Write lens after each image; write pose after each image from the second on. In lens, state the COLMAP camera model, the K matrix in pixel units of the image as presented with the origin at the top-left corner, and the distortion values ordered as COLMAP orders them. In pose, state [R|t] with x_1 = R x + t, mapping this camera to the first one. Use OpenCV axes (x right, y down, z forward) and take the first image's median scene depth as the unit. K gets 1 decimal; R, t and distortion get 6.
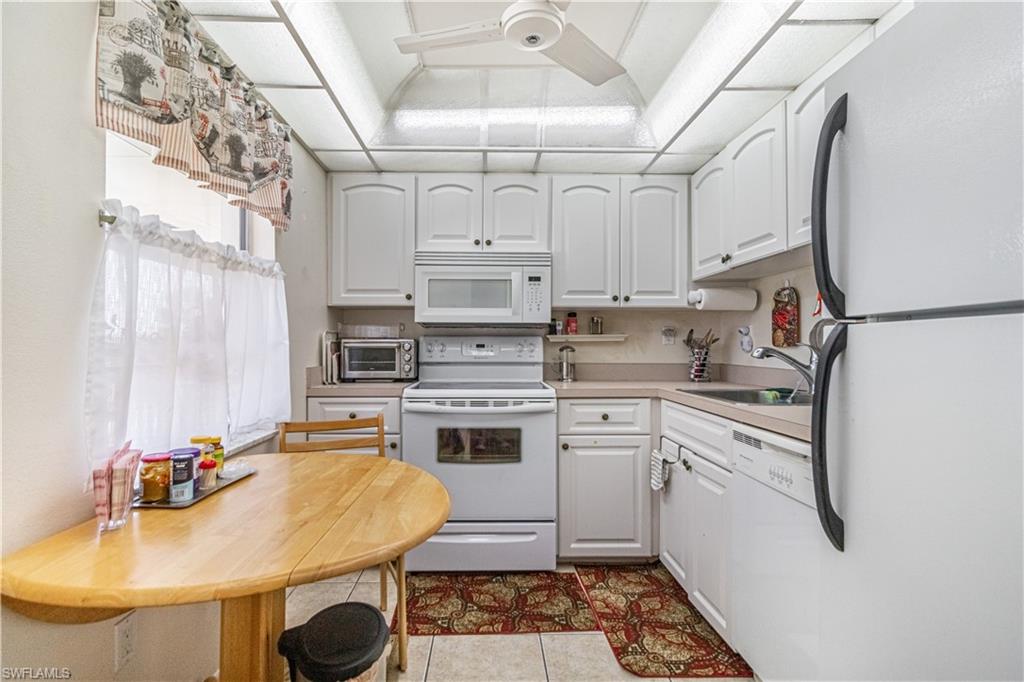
lens RADIAL K [[476.8, 0, 514.2], [0, 476.8, 349.3], [0, 0, 1]] dist [-0.000957, -0.000166]
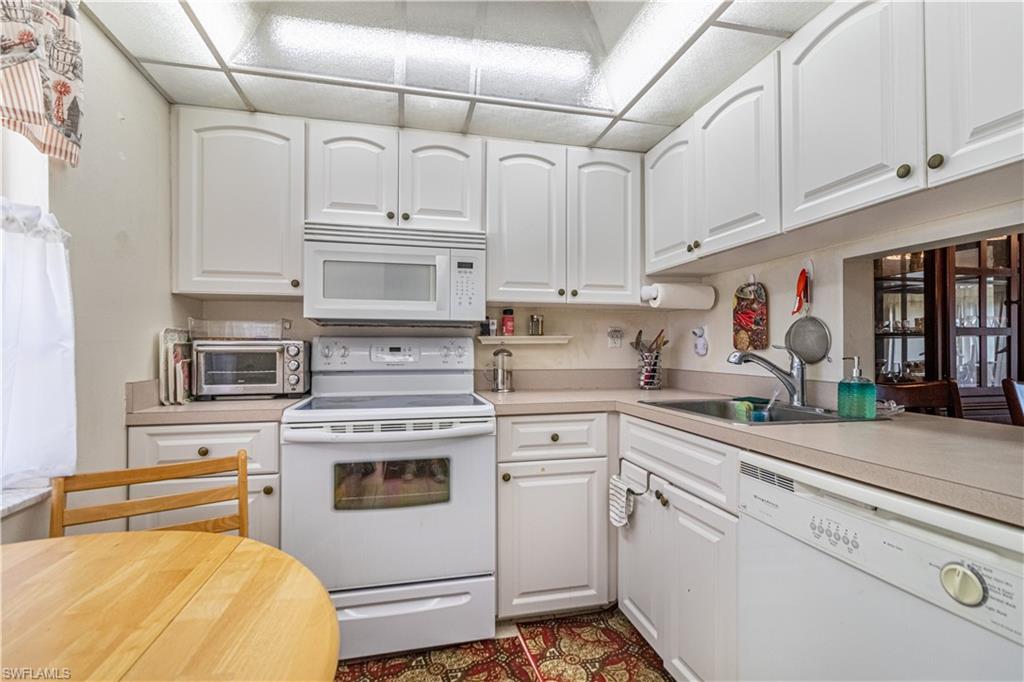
lens RADIAL K [[474.8, 0, 521.7], [0, 474.8, 346.8], [0, 0, 1]] dist [-0.001679, -0.000136]
pose [[0.982166, -0.000393, 0.188015, -0.014518], [0.002508, 0.999936, -0.011015, -0.002775], [-0.187999, 0.011290, 0.982104, 0.217532]]
